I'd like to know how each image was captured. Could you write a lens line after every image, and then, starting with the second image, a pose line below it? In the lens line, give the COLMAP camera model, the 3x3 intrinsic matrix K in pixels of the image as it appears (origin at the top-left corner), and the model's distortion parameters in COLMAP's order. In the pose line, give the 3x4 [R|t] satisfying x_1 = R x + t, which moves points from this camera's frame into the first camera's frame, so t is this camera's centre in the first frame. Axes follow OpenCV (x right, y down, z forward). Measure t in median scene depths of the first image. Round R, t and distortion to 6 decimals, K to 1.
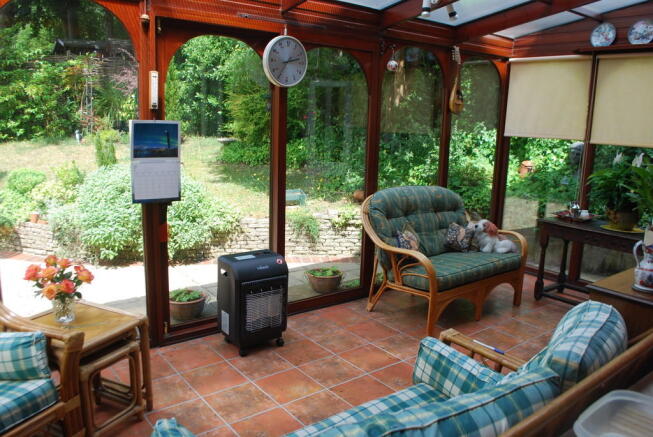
lens RADIAL K [[517.7, 0, 326.5], [0, 517.7, 218.5], [0, 0, 1]] dist [-0.097521, -0.002348]
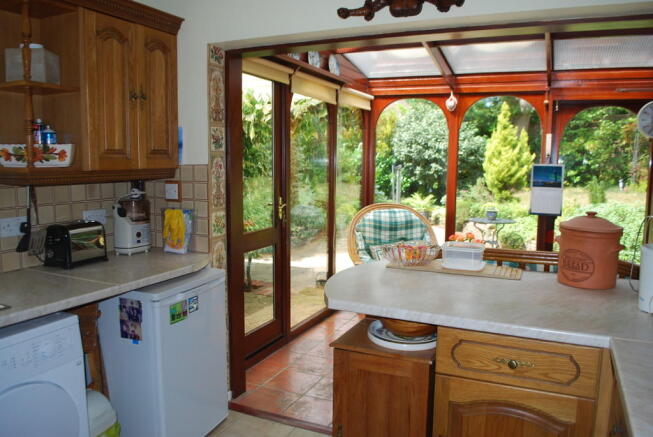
lens RADIAL K [[517.7, 0, 326.5], [0, 517.7, 218.5], [0, 0, 1]] dist [-0.097521, -0.002348]
pose [[0.455110, 0.065458, -0.888026, 0.207266], [-0.158915, 0.987254, -0.008671, 0.027088], [0.876140, 0.145067, 0.459711, -0.086564]]
